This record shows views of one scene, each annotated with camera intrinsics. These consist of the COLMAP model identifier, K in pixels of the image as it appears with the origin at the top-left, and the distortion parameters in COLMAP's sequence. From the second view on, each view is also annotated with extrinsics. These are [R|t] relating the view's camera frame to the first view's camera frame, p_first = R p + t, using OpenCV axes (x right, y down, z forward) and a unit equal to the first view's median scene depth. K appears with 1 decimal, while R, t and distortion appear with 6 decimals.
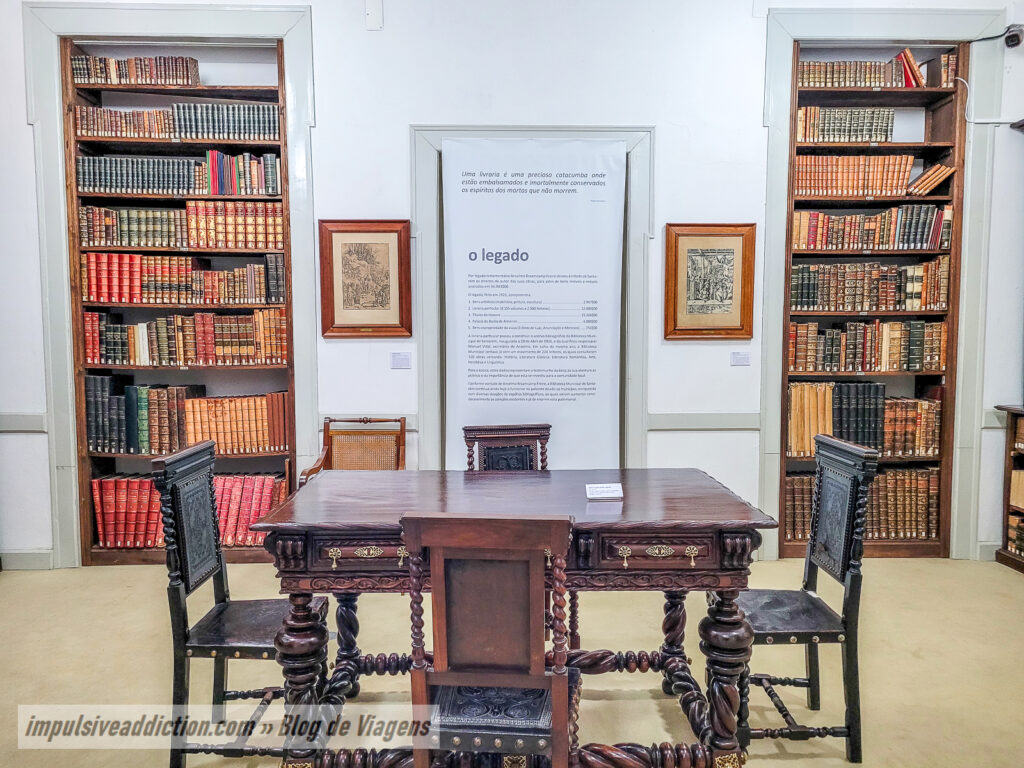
lens RADIAL K [[770.5, 0, 509.6], [0, 770.5, 384.4], [0, 0, 1]] dist [0.039659, -0.014477]
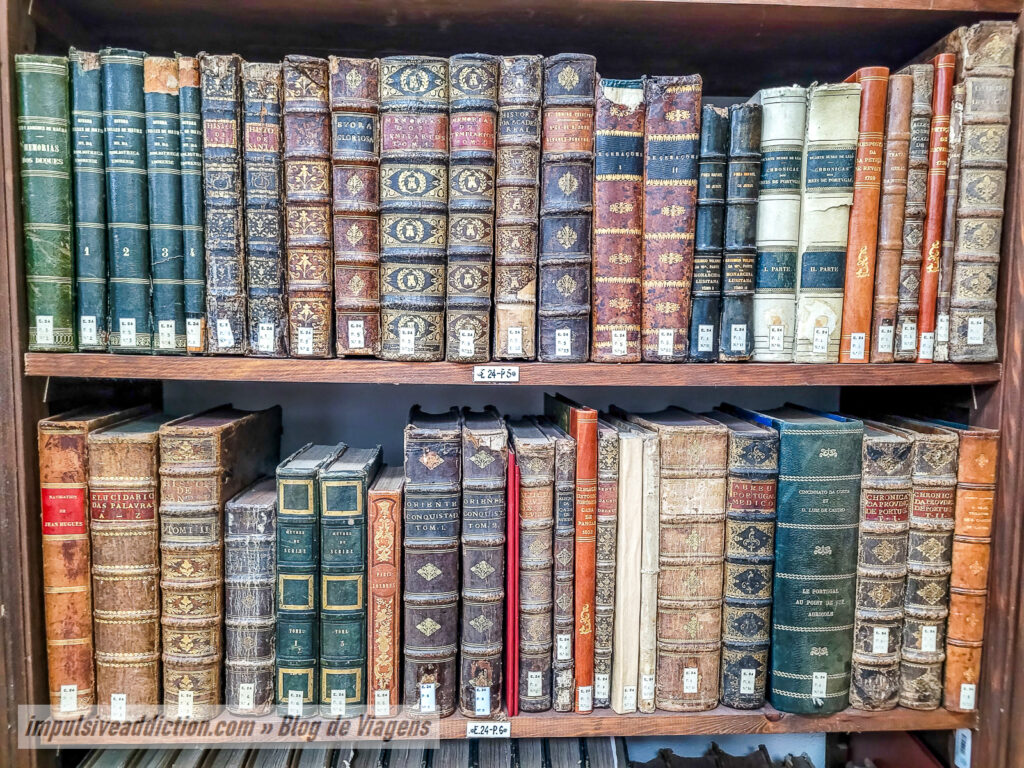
lens RADIAL K [[770.5, 0, 516.0], [0, 770.5, 391.3], [0, 0, 1]] dist [0.039659, -0.014477]
pose [[0.999242, 0.011378, 0.037221, 0.364077], [-0.011855, 0.999850, 0.012629, -0.072024], [-0.037072, -0.013061, 0.999227, 0.672636]]
